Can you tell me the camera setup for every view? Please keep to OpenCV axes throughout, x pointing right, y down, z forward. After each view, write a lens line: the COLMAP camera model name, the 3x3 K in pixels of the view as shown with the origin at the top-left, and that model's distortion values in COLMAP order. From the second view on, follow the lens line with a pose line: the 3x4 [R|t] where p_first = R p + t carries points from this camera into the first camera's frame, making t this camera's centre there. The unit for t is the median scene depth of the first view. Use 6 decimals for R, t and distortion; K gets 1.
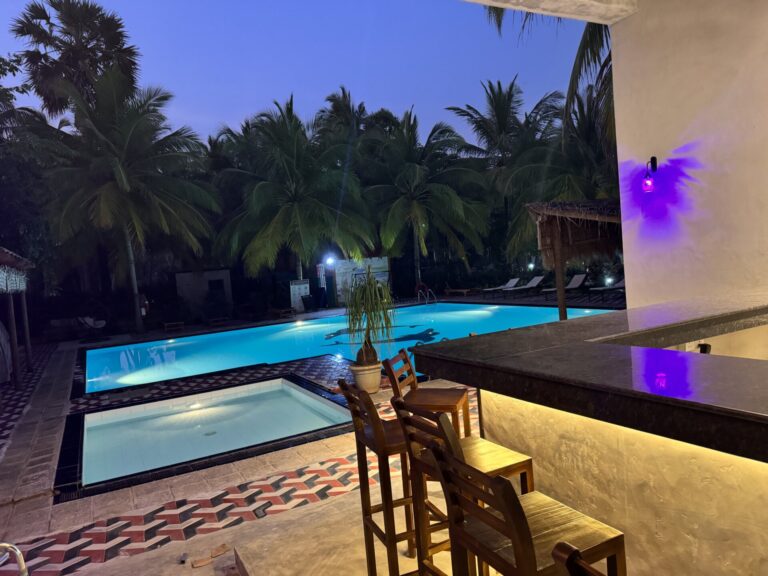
lens RADIAL K [[548.4, 0, 384.0], [0, 548.4, 288.0], [0, 0, 1]] dist [0.010211, 0.001702]
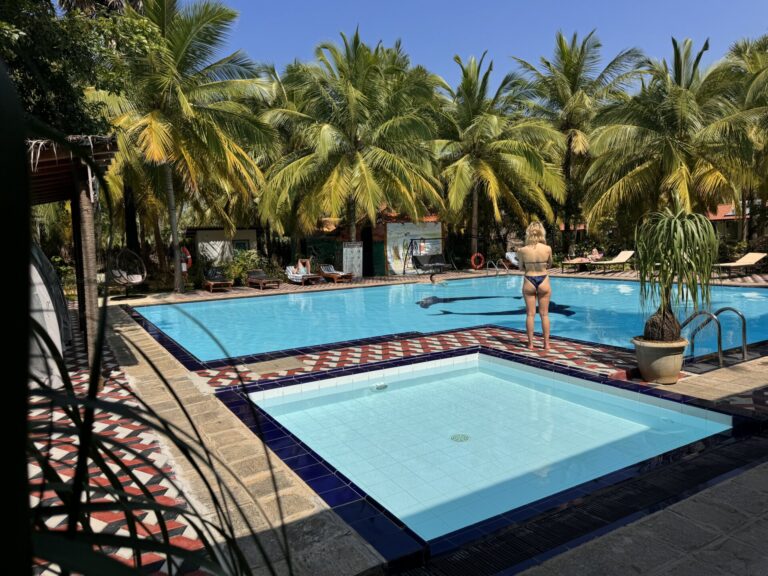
lens RADIAL K [[548.4, 0, 384.0], [0, 548.4, 288.0], [0, 0, 1]] dist [0.010211, 0.001702]
pose [[0.997707, 0.046538, 0.049137, -0.151522], [-0.048318, 0.998194, 0.035682, 0.026299], [-0.047388, -0.037974, 0.998154, 0.127978]]
